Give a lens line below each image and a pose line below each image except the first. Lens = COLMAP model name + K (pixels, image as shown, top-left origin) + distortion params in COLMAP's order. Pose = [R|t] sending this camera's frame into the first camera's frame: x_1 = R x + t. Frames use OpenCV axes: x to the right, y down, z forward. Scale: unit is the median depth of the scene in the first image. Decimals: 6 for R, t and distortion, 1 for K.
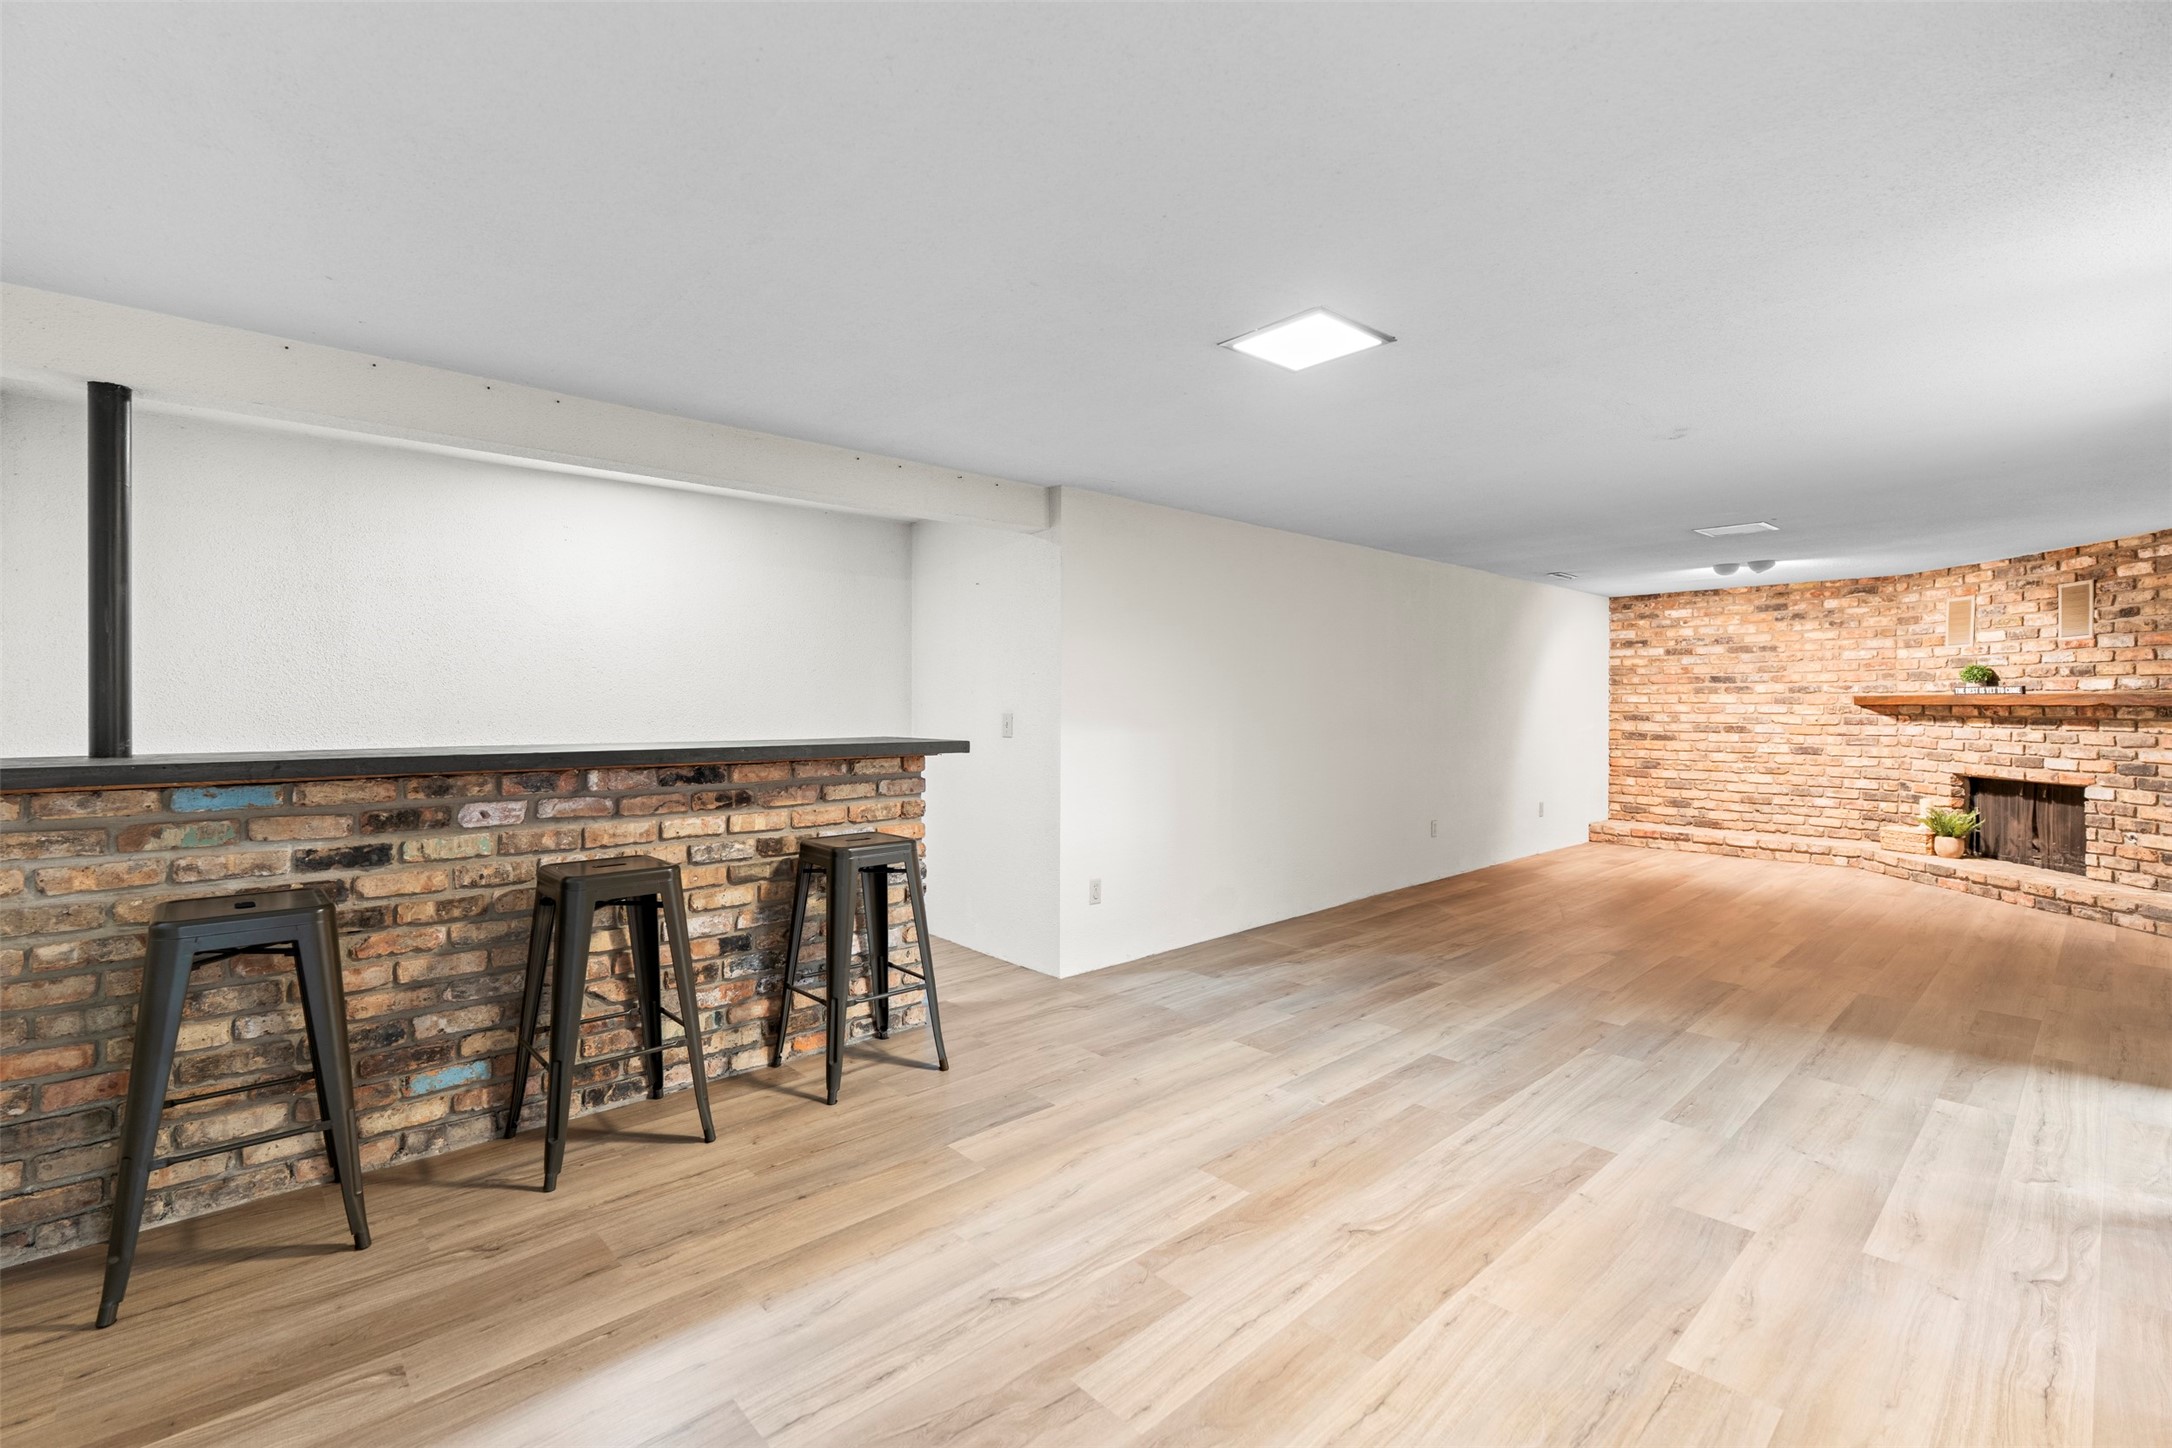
lens RADIAL K [[960.3, 0, 1086.0], [0, 960.3, 724.0], [0, 0, 1]] dist [-0.000796, 0.000679]
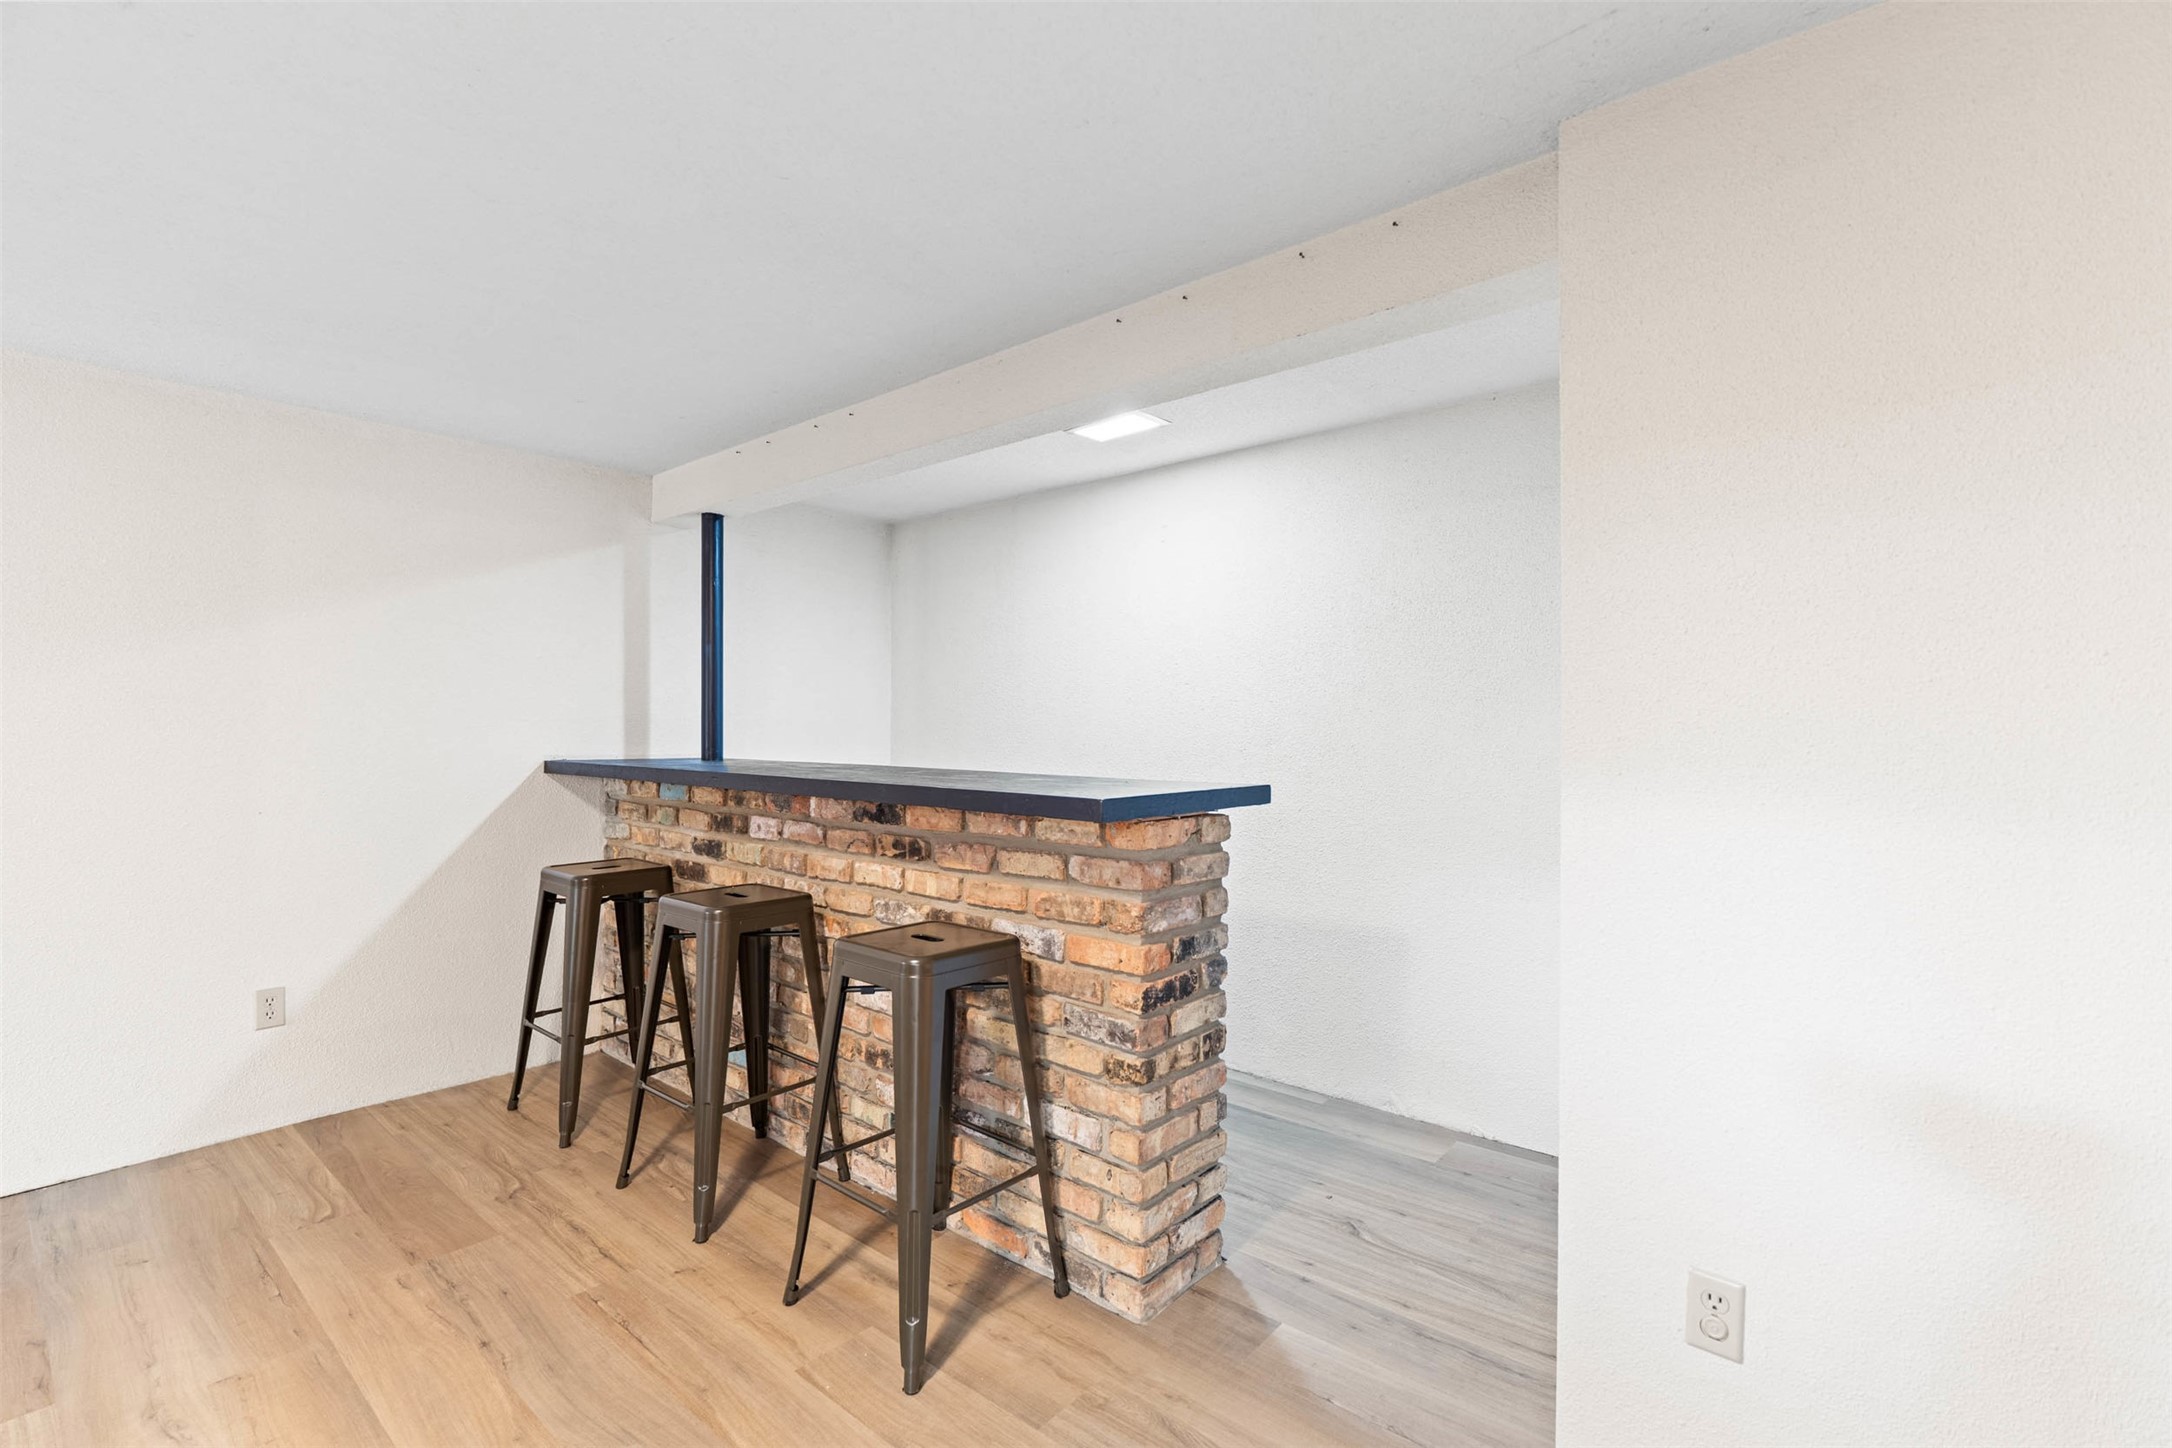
lens RADIAL K [[960.3, 0, 1086.0], [0, 960.3, 724.0], [0, 0, 1]] dist [-0.000796, 0.000679]
pose [[0.123647, -0.008601, -0.992289, 0.461396], [-0.029880, 0.999477, -0.012386, -0.018383], [0.991876, 0.031181, 0.123326, 1.146886]]
